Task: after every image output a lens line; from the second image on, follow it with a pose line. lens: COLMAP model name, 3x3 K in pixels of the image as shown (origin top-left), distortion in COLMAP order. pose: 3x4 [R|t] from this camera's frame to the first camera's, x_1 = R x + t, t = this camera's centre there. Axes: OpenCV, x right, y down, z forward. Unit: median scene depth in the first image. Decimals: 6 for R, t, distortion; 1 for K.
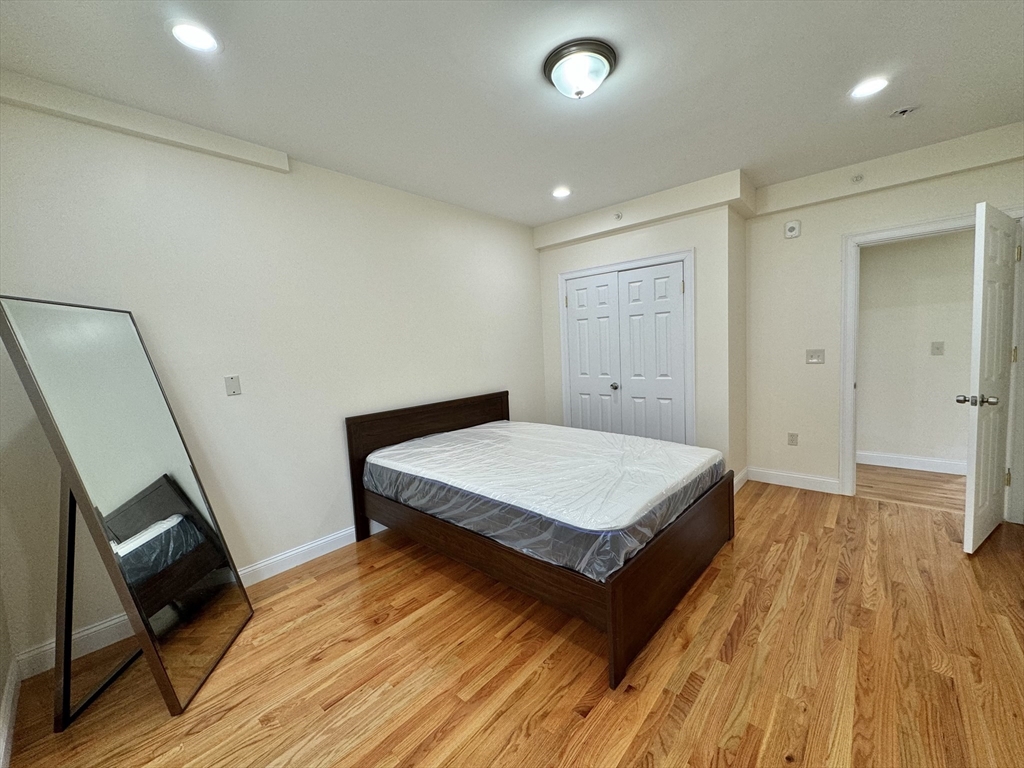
lens RADIAL K [[408.4, 0, 512.6], [0, 408.4, 381.2], [0, 0, 1]] dist [-0.000511, -0.000040]
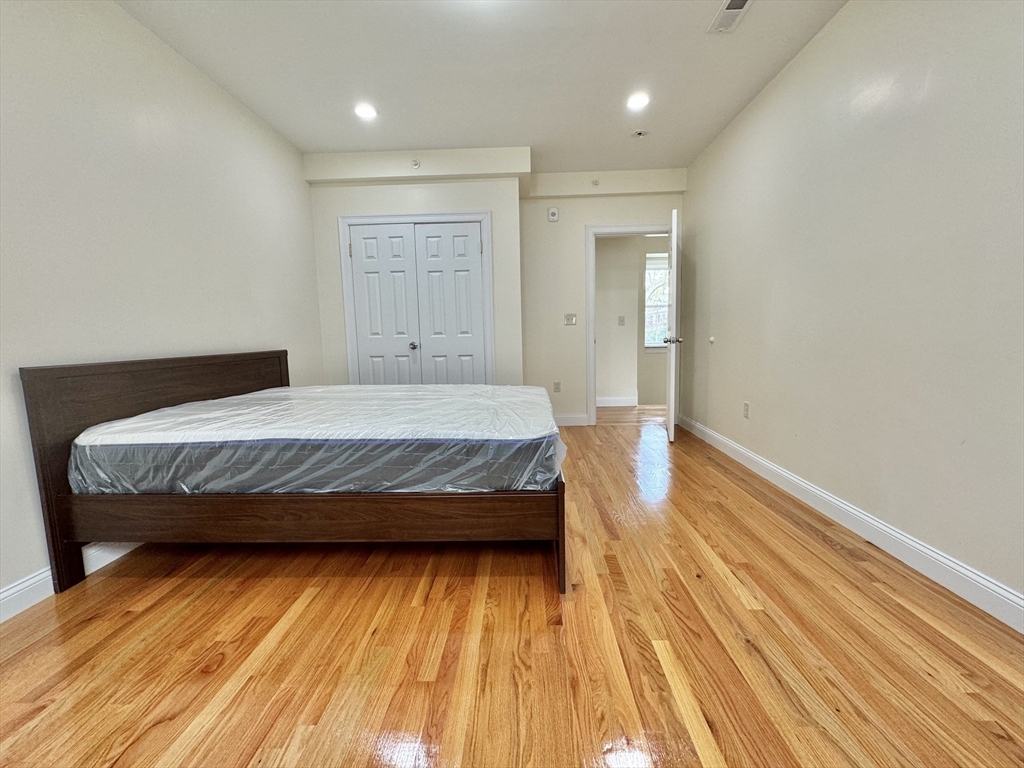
lens RADIAL K [[408.4, 0, 509.7], [0, 408.4, 382.2], [0, 0, 1]] dist [-0.000511, -0.000040]
pose [[0.764982, -0.040751, 0.642762, -0.317390], [0.040991, 0.999054, 0.014555, 0.153042], [-0.642746, 0.015213, 0.765928, 0.217493]]
